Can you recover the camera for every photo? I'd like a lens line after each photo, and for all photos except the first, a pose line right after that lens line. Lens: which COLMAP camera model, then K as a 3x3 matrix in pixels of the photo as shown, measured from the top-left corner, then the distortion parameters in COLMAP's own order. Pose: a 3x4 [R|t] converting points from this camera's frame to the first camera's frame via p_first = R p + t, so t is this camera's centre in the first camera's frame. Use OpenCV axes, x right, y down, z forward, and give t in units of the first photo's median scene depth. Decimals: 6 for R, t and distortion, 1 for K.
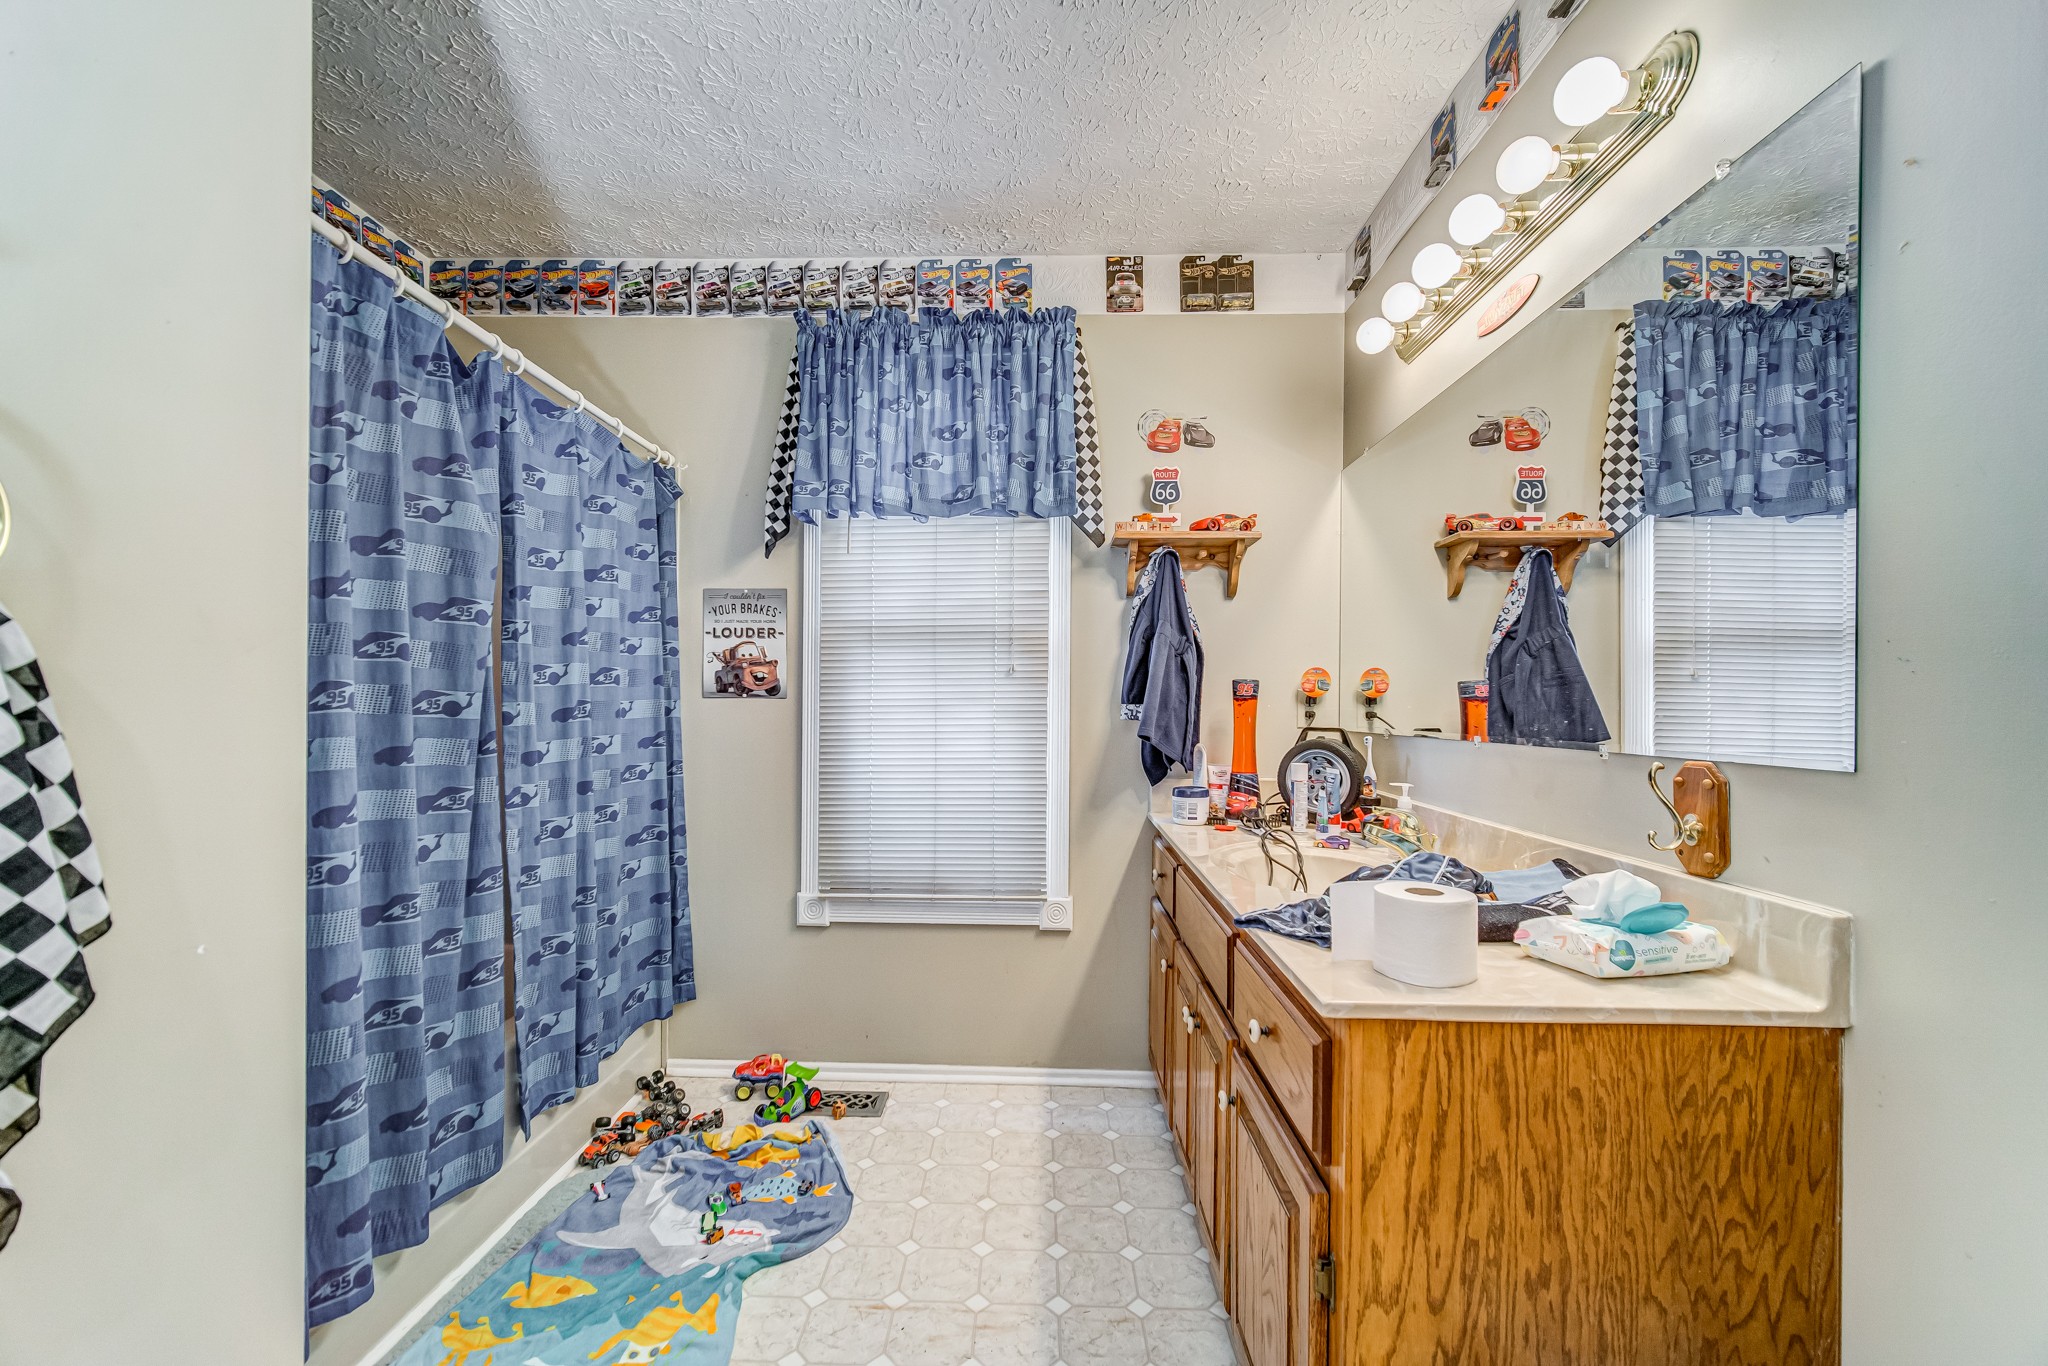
lens RADIAL K [[813.1, 0, 1018.7], [0, 813.1, 709.1], [0, 0, 1]] dist [0.000178, -0.000391]
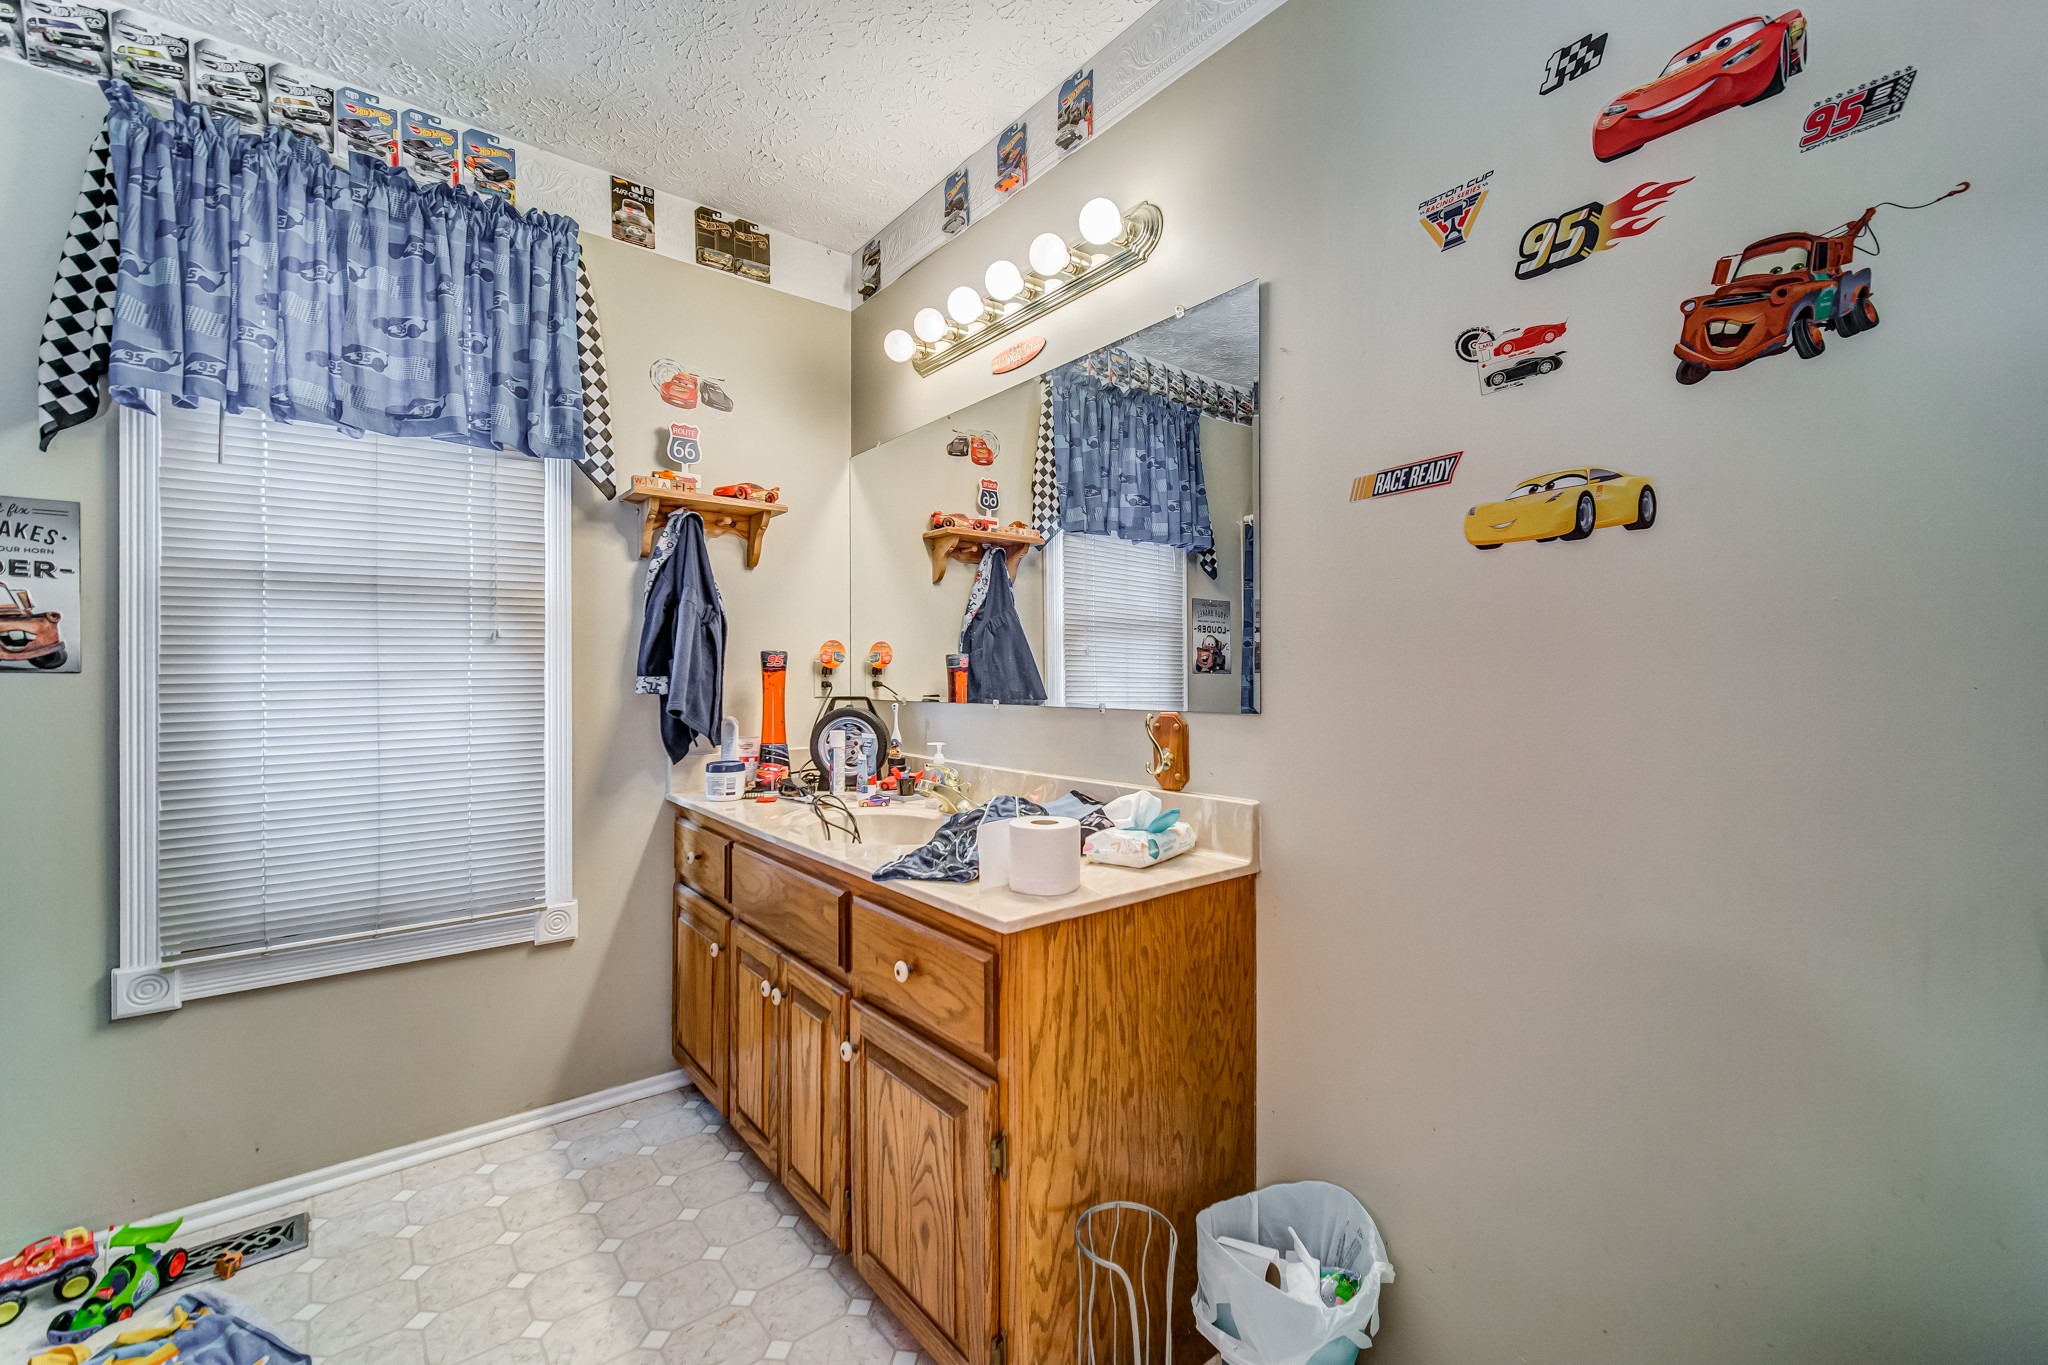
lens RADIAL K [[836.0, 0, 1016.7], [0, 836.0, 679.2], [0, 0, 1]] dist [-0.001082, 0.000355]
pose [[0.761242, -0.011535, 0.648365, -0.160329], [0.012026, 0.999921, 0.003670, -0.001387], [-0.648356, 0.005003, 0.761321, 0.016794]]
